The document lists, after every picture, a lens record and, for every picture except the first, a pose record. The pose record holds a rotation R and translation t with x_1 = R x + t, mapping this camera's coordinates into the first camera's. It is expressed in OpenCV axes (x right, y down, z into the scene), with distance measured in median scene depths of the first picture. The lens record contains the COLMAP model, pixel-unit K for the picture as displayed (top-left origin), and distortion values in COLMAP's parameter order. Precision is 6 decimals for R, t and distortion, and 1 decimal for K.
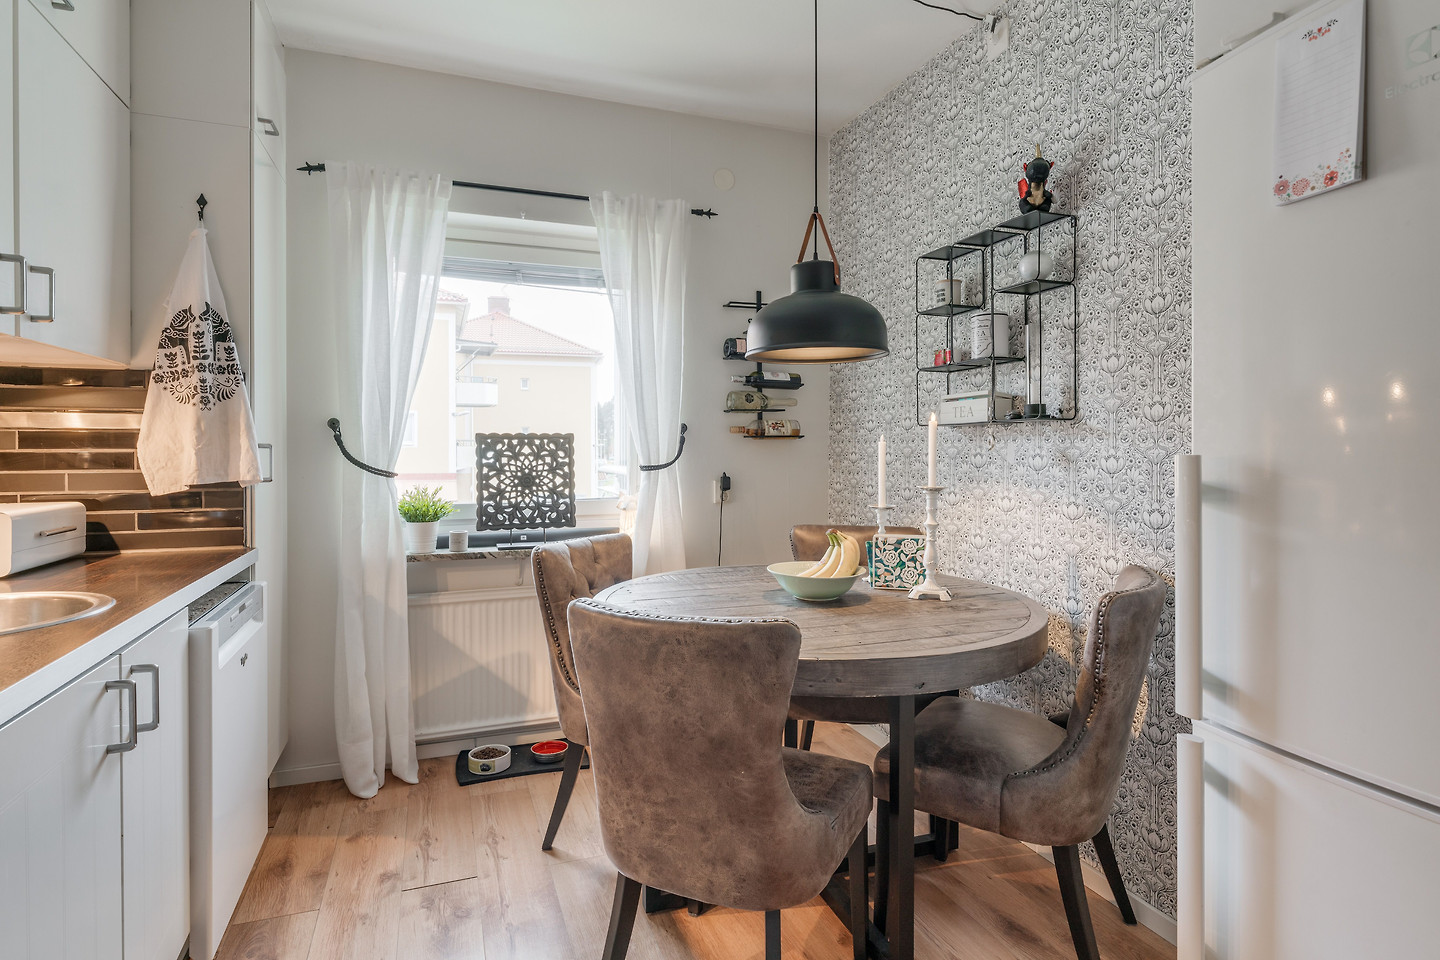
lens RADIAL K [[752.1, 0, 724.3], [0, 752.1, 453.7], [0, 0, 1]] dist [-0.002677, -0.000671]
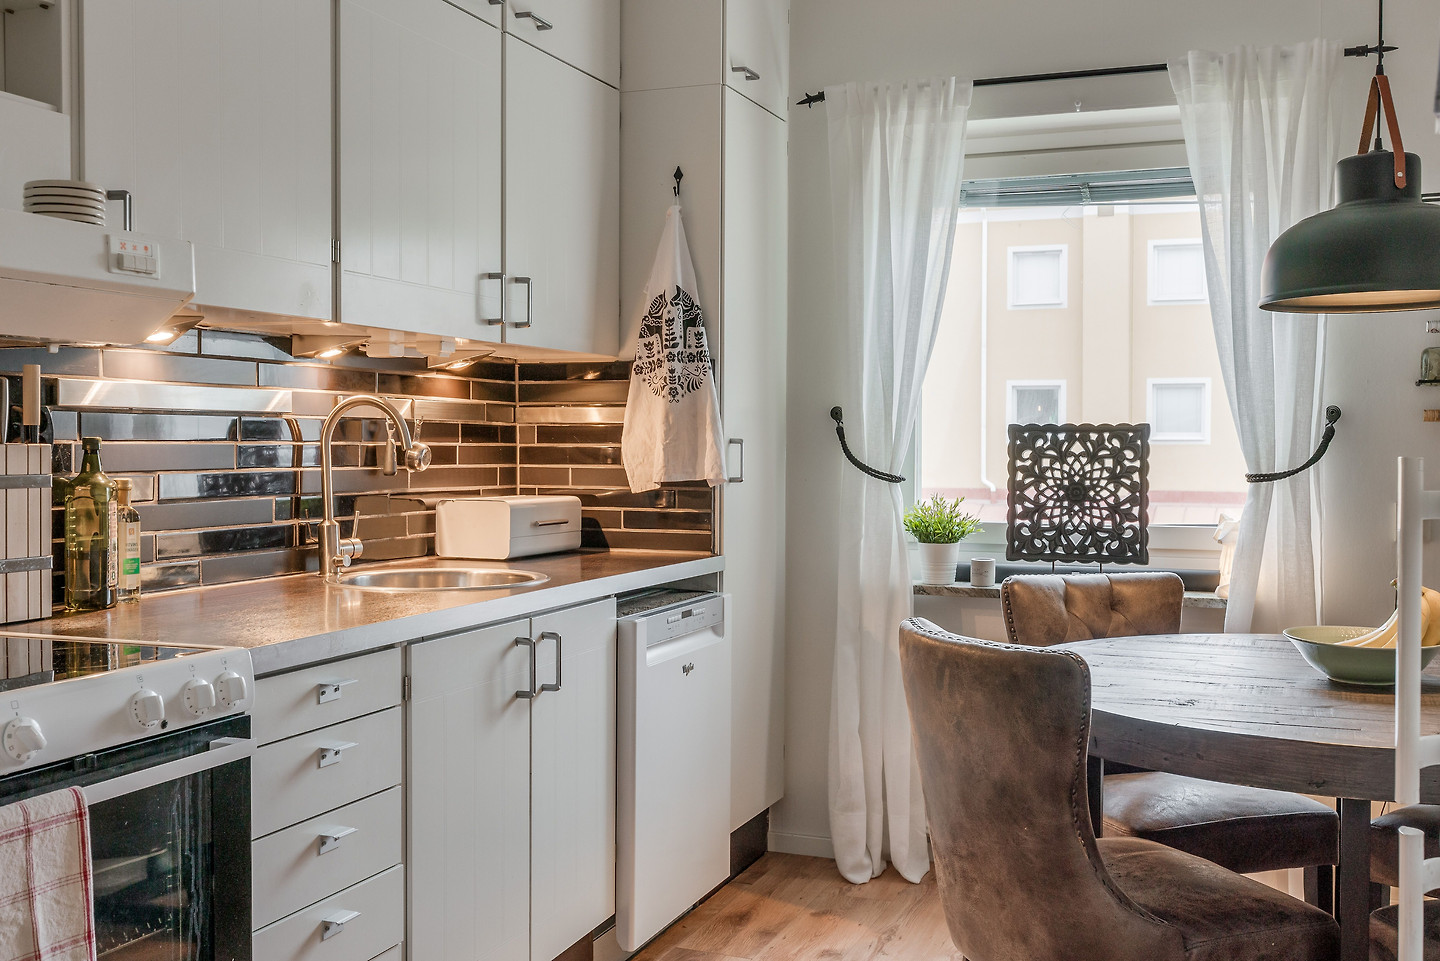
lens RADIAL K [[1435.0, 0, 742.0], [0, 1435.0, 480.9], [0, 0, 1]] dist [0.005215, -0.010016]
pose [[0.747078, 0.022066, -0.664371, 0.394542], [-0.010625, 0.999718, 0.021256, 0.000354], [0.664652, -0.008821, 0.747101, -0.193818]]
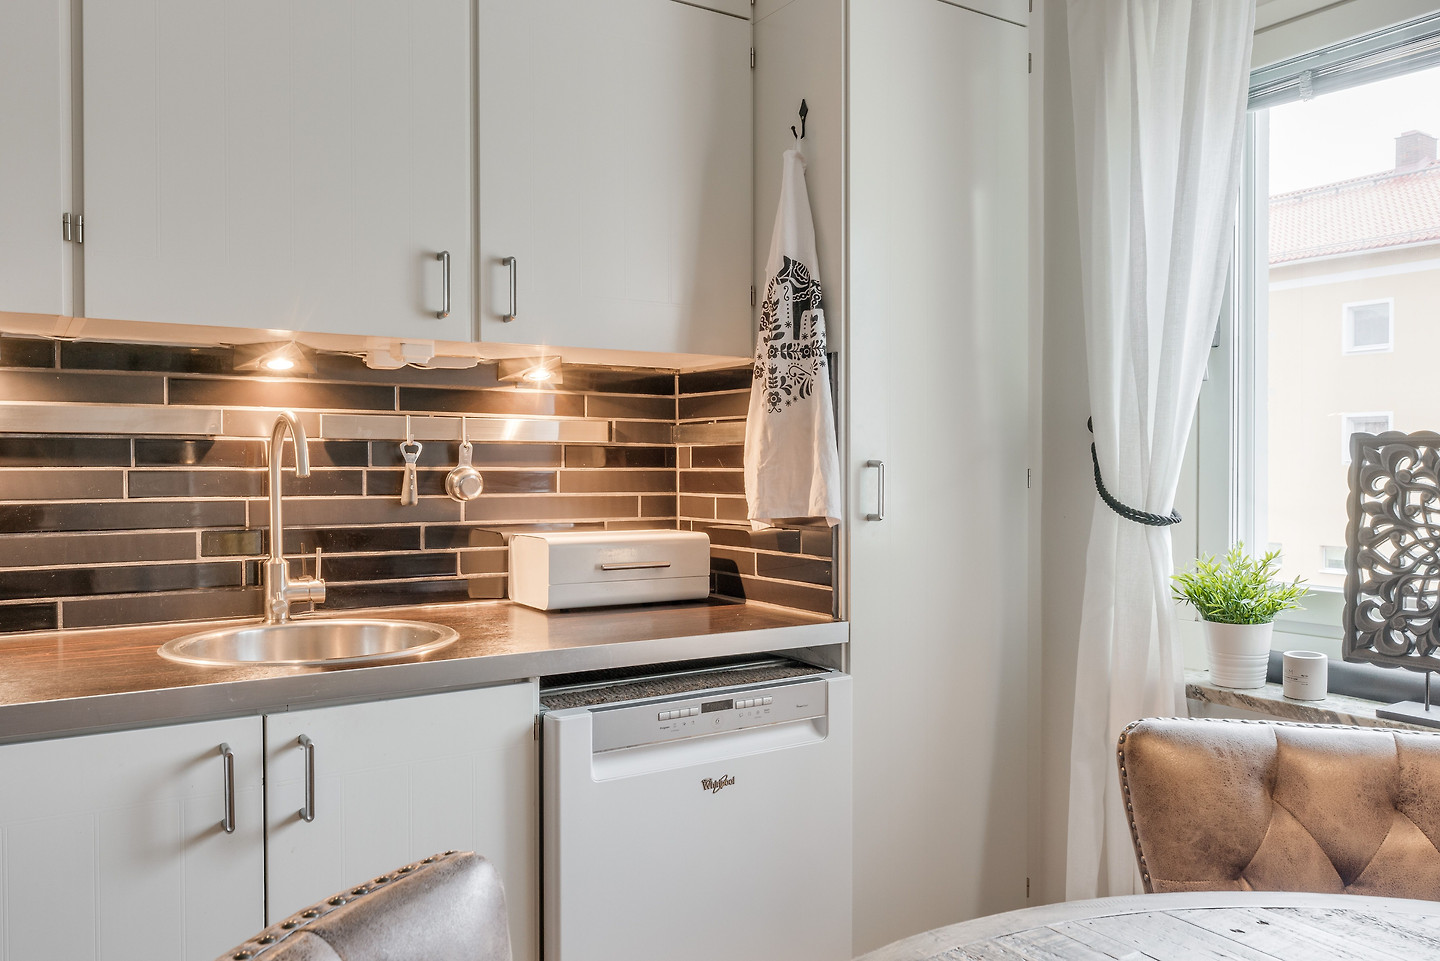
lens RADIAL K [[1099.6, 0, 720.0], [0, 1099.6, 480.5], [0, 0, 1]] dist [-0.003867, -0.001794]
pose [[0.212597, 0.014441, -0.977033, 0.207837], [-0.008394, 0.999881, 0.012952, -0.005551], [0.977104, 0.005448, 0.212693, 0.521603]]
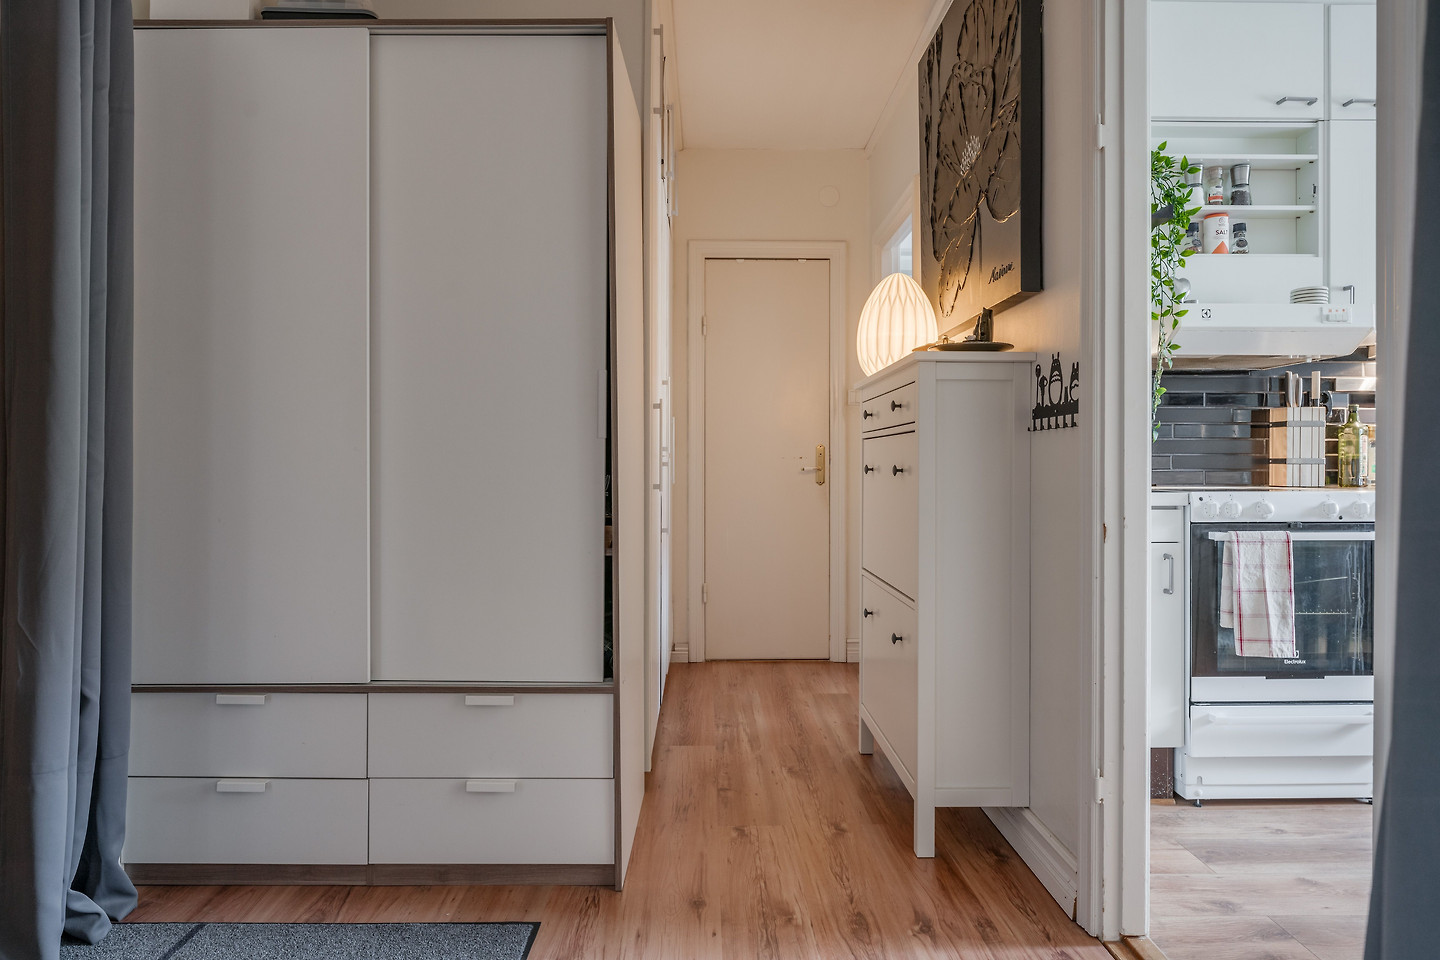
lens RADIAL K [[867.4, 0, 719.3], [0, 867.4, 461.9], [0, 0, 1]] dist [-0.001043, -0.000408]
pose [[-0.350111, 0.000918, -0.936708, 0.819002], [-0.009036, 0.999950, 0.004357, 0.069870], [0.936665, 0.009989, -0.350085, -0.170759]]
